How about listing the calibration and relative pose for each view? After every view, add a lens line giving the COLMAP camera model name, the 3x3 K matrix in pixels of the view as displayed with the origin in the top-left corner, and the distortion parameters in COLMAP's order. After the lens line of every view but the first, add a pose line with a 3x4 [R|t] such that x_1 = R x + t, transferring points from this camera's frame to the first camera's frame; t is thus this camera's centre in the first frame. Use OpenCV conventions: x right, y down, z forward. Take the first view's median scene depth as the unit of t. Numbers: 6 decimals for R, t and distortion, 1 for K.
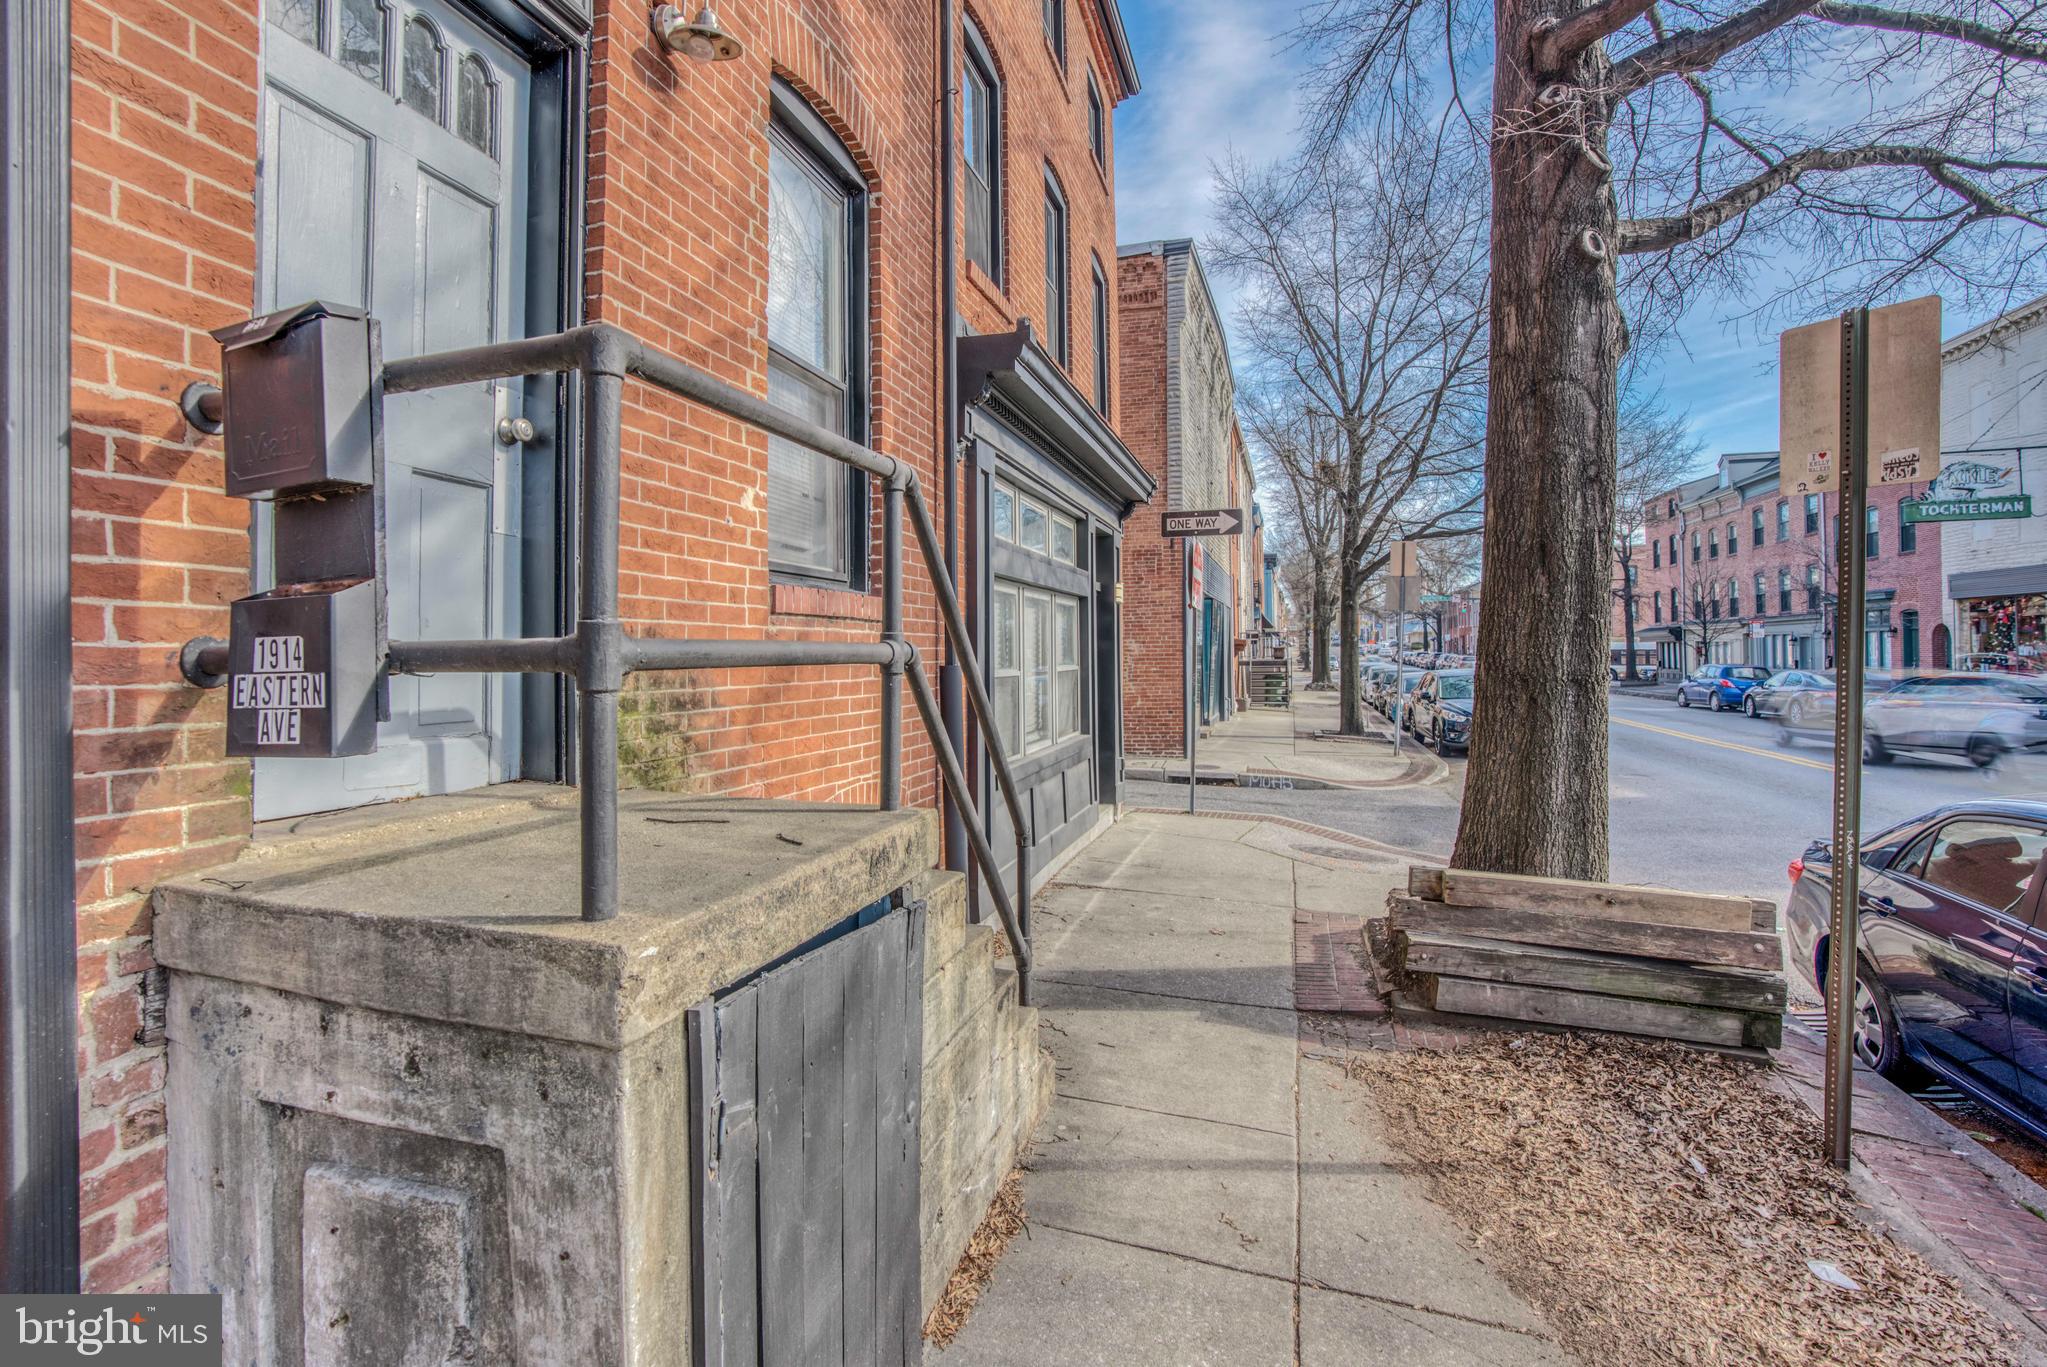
lens RADIAL K [[950.5, 0, 1018.0], [0, 950.5, 675.7], [0, 0, 1]] dist [-0.054654, 0.012463]
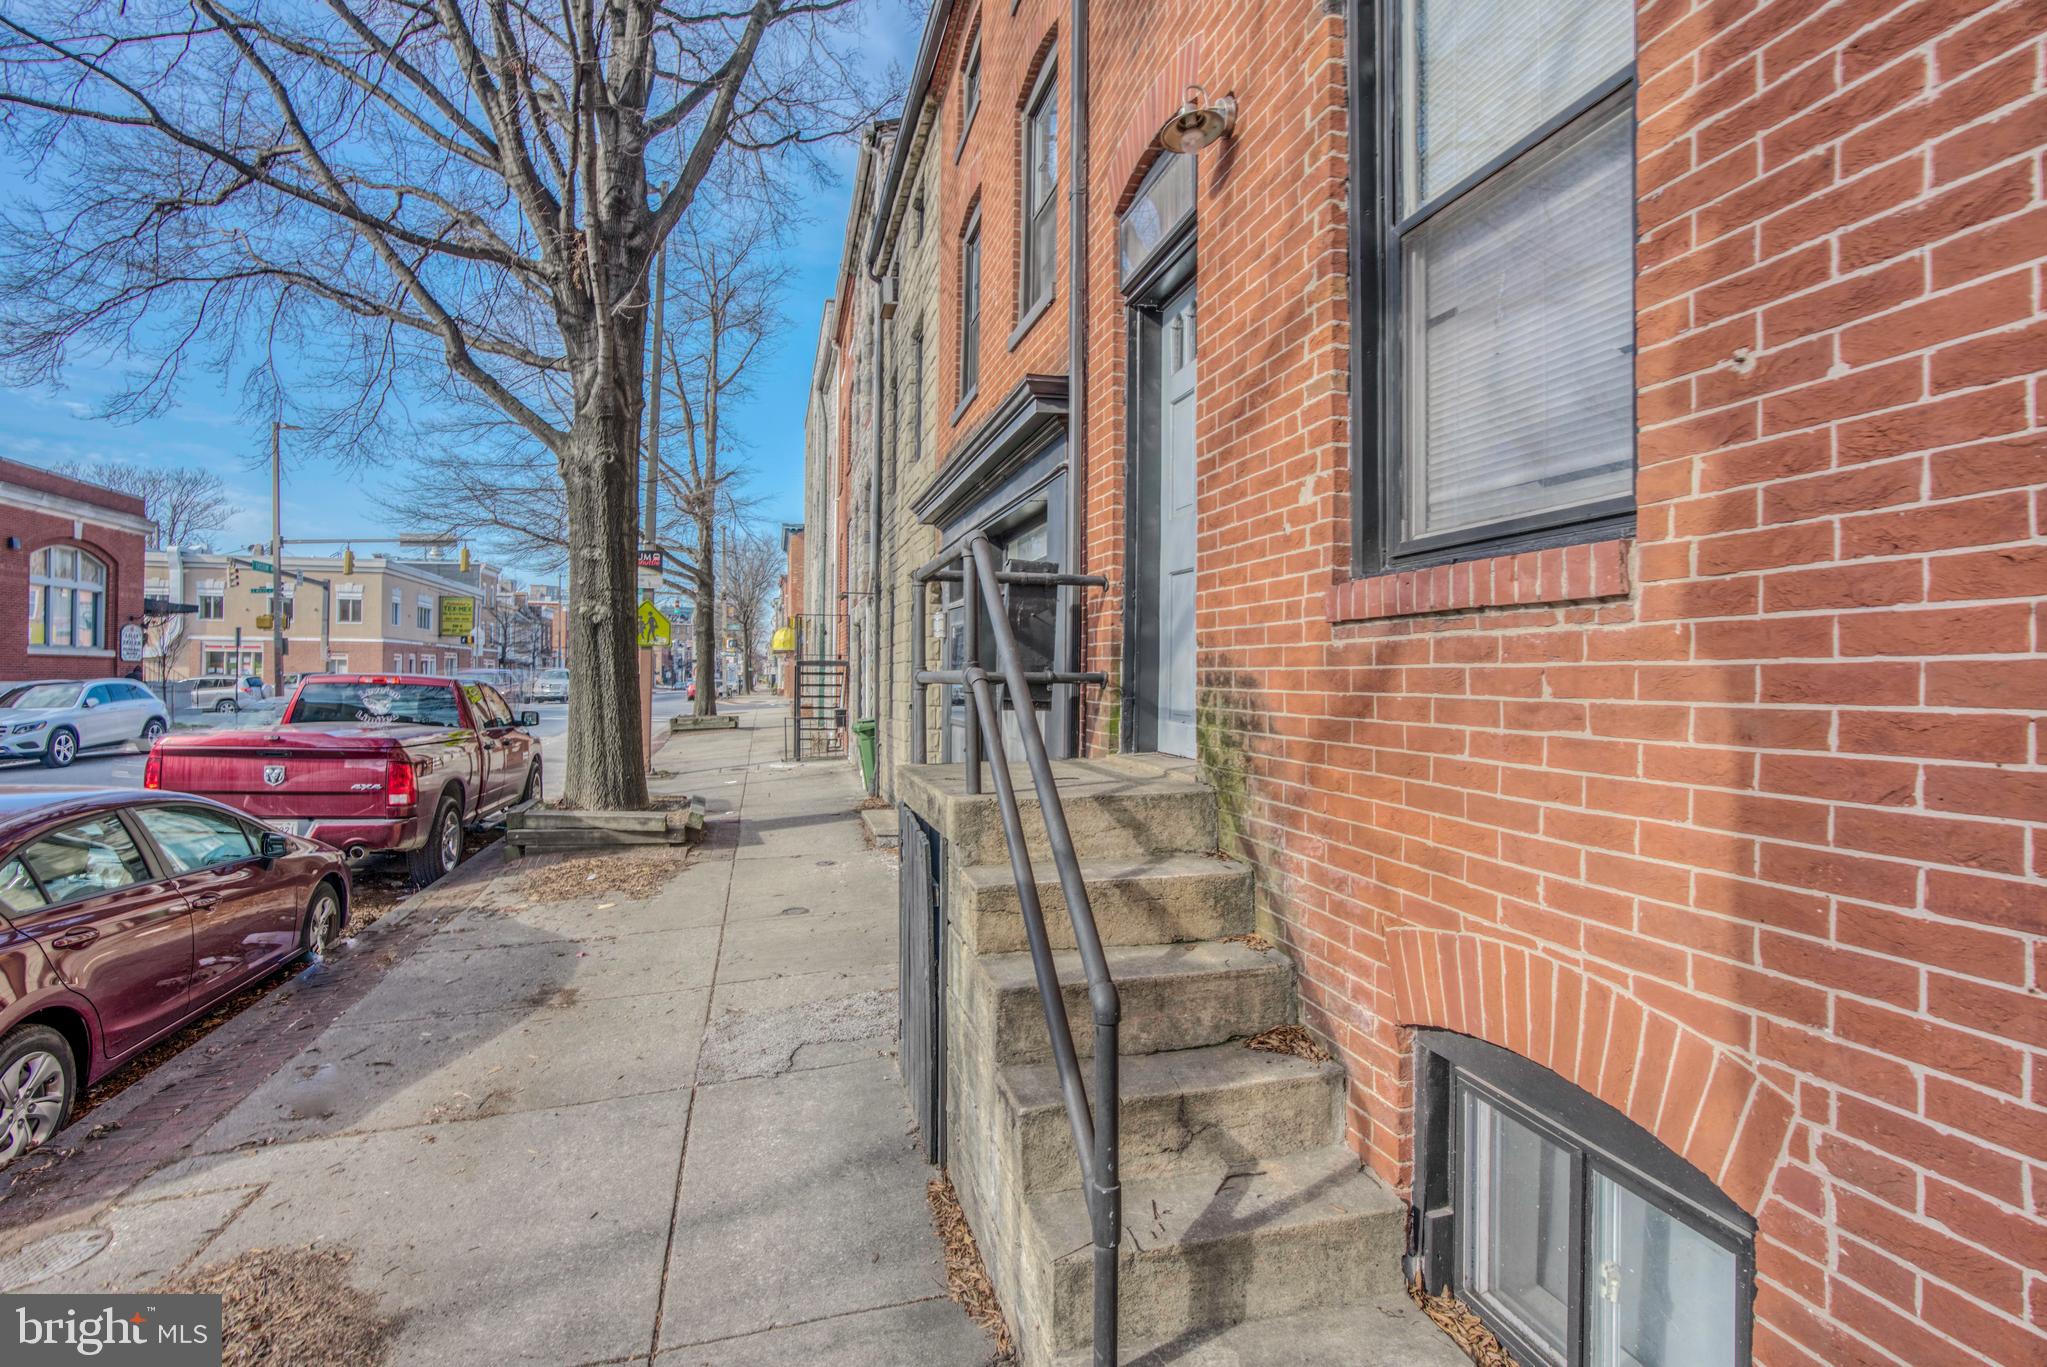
lens RADIAL K [[950.5, 0, 1016.7], [0, 950.5, 678.0], [0, 0, 1]] dist [-0.054654, 0.012463]
pose [[-0.855764, 0.015309, -0.517139, 0.394568], [0.001983, 0.999652, 0.026311, -0.048192], [0.517362, 0.021491, -0.855497, 1.702608]]
